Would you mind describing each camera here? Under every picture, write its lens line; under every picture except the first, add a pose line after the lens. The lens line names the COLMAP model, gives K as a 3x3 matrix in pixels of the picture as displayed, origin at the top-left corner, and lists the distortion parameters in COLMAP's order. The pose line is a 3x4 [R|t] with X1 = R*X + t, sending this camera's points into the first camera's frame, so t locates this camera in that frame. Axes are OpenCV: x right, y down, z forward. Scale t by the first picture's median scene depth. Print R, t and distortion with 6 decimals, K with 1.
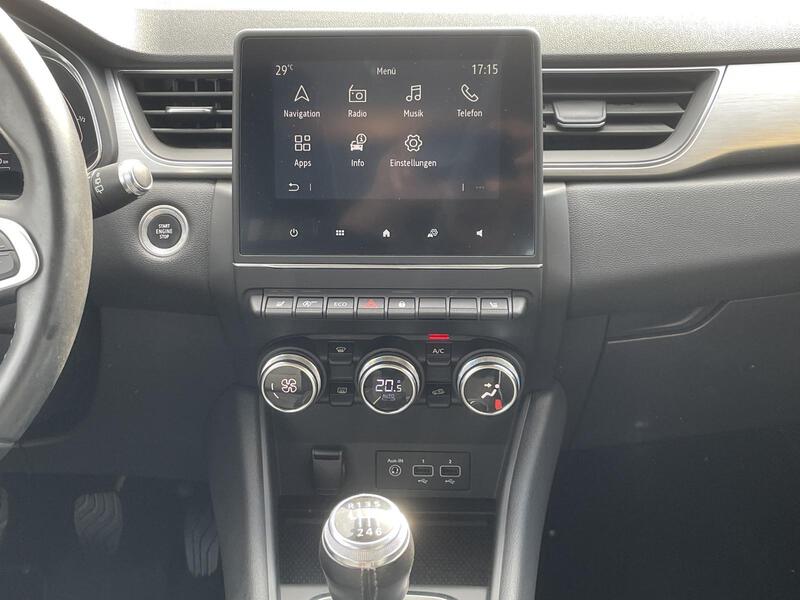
lens RADIAL K [[1024.5, 0, 400.0], [0, 1024.5, 300.0], [0, 0, 1]] dist [0.142623, -0.344754]
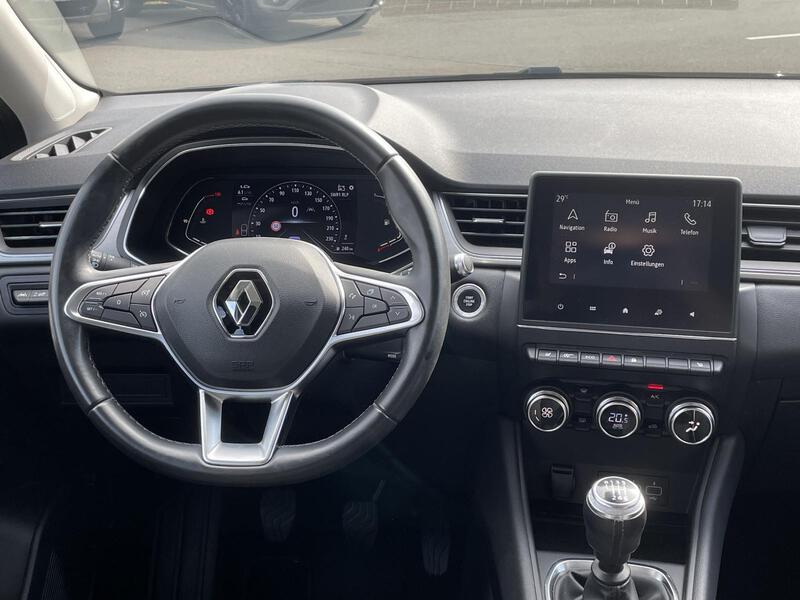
lens RADIAL K [[1024.5, 0, 400.0], [0, 1024.5, 300.0], [0, 0, 1]] dist [0.142623, -0.344754]
pose [[0.988267, 0.057391, -0.141546, -0.121805], [-0.069628, 0.994109, -0.083067, 0.063473], [0.135945, 0.091948, 0.986440, -0.485420]]
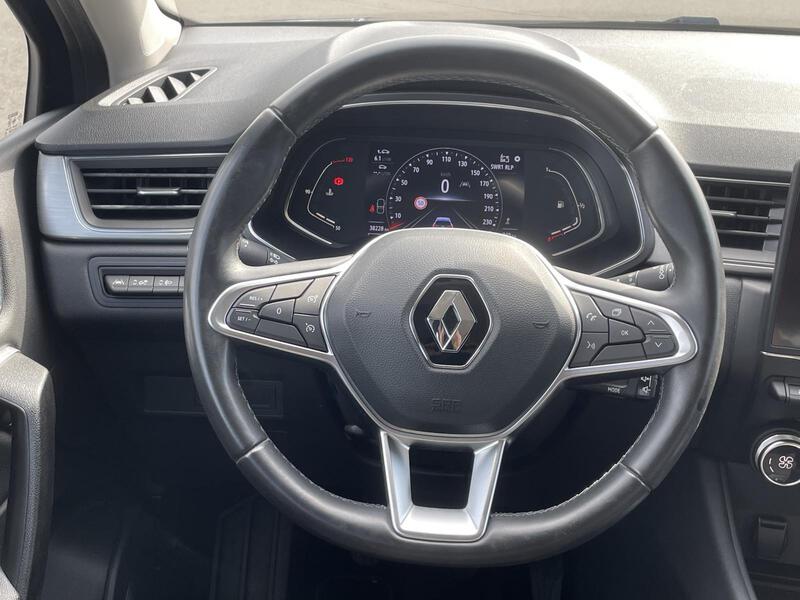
lens RADIAL K [[1024.5, 0, 400.0], [0, 1024.5, 300.0], [0, 0, 1]] dist [0.142623, -0.344754]
pose [[0.989530, 0.106735, -0.097153, -0.458043], [-0.110439, 0.993316, -0.033570, -0.009384], [0.092920, 0.043948, 0.994703, -0.195007]]
